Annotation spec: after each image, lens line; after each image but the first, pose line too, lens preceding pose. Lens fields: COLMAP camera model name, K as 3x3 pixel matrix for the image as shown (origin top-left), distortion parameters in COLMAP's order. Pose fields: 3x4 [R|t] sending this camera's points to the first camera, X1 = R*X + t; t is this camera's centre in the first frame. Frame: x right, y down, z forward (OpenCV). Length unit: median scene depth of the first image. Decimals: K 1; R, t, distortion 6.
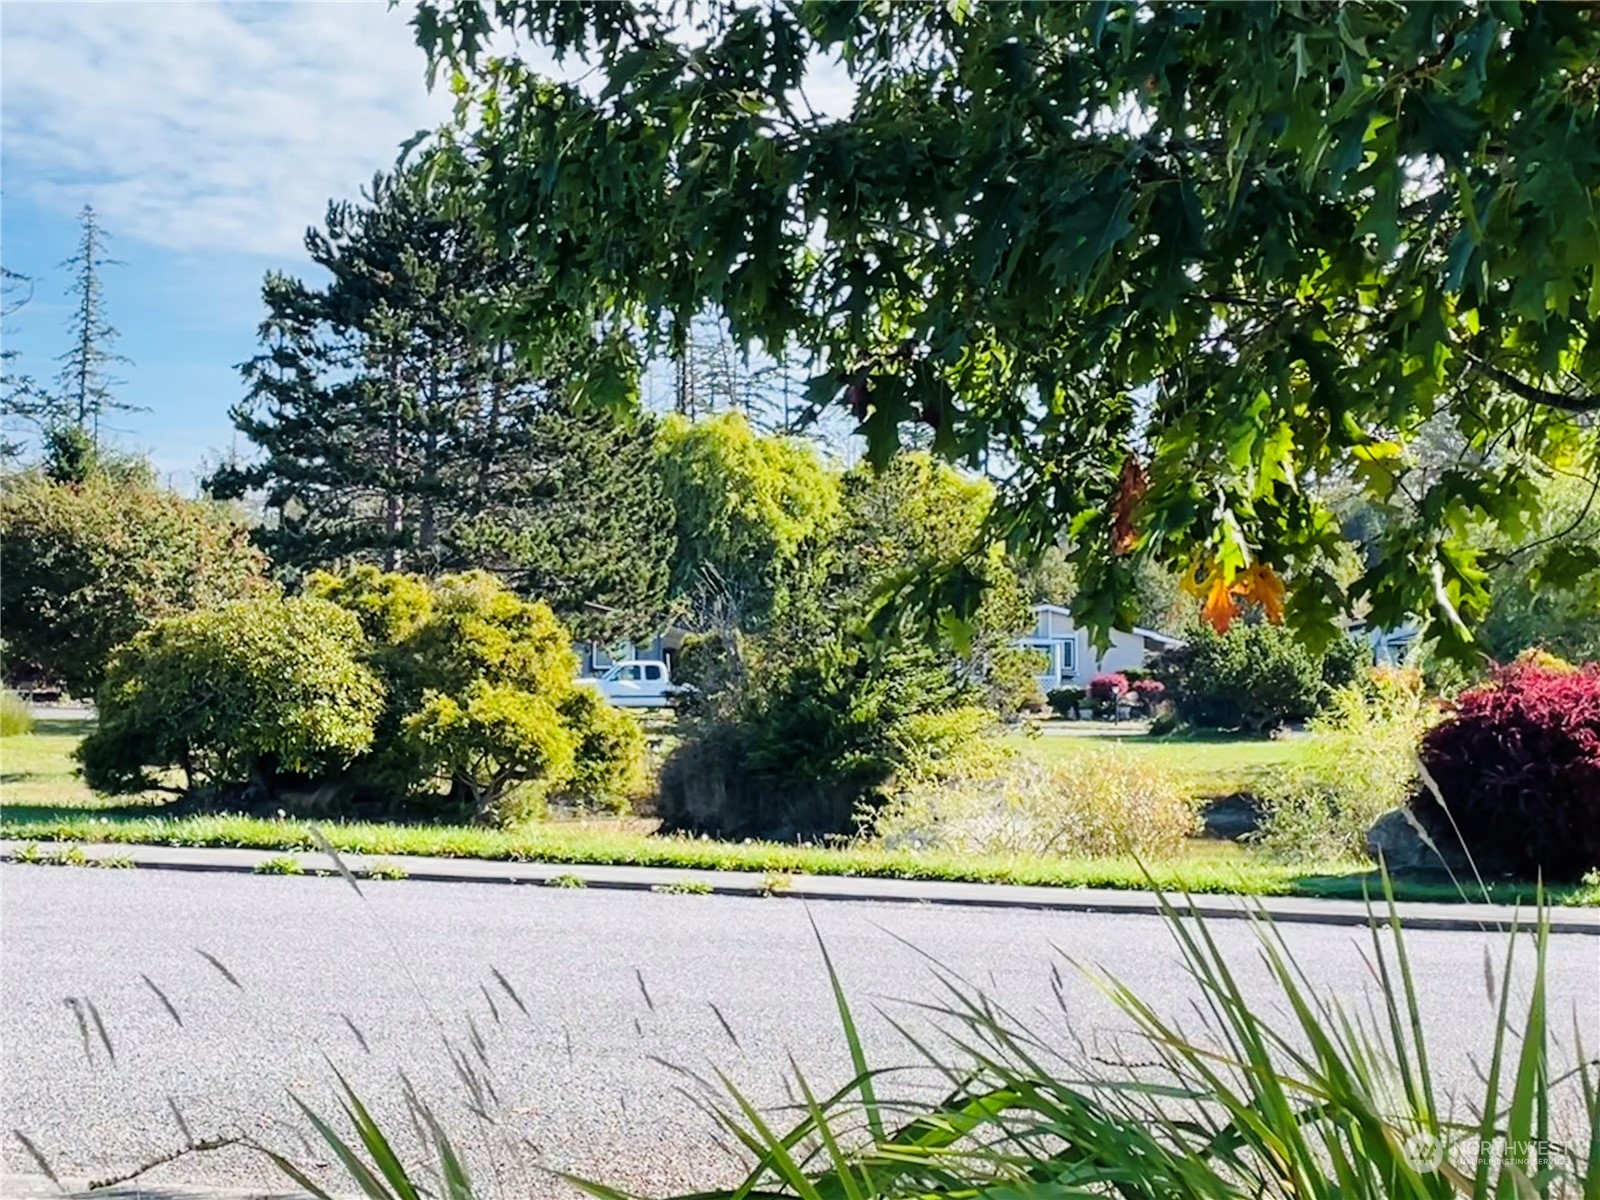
lens RADIAL K [[2740.1, 0, 816.5], [0, 2740.1, 599.9], [0, 0, 1]] dist [0.084183, 0.000000]
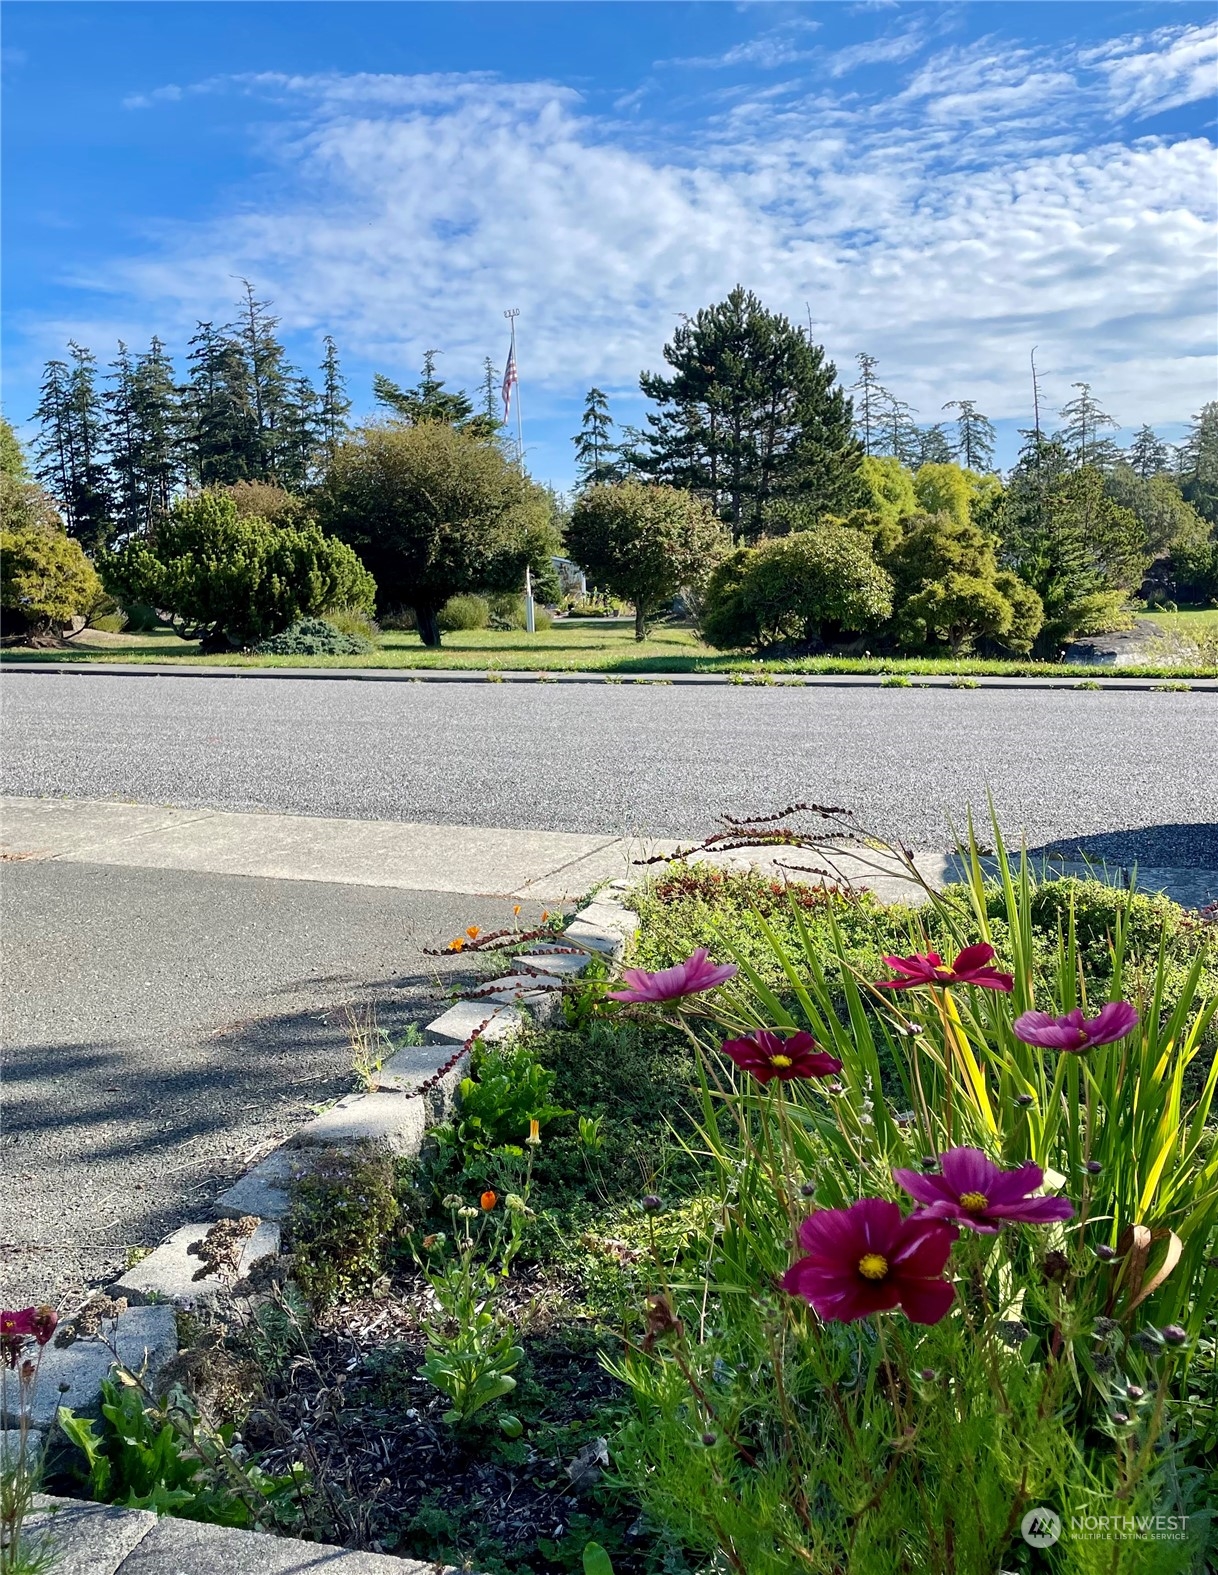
lens RADIAL K [[1385.9, 0, 596.0], [0, 1385.9, 772.0], [0, 0, 1]] dist [0.112833, -0.013969]
pose [[0.987069, -0.017341, -0.159353, -0.146832], [0.040782, 0.988586, 0.145035, 0.012448], [0.155019, -0.149658, 0.976510, 0.084720]]
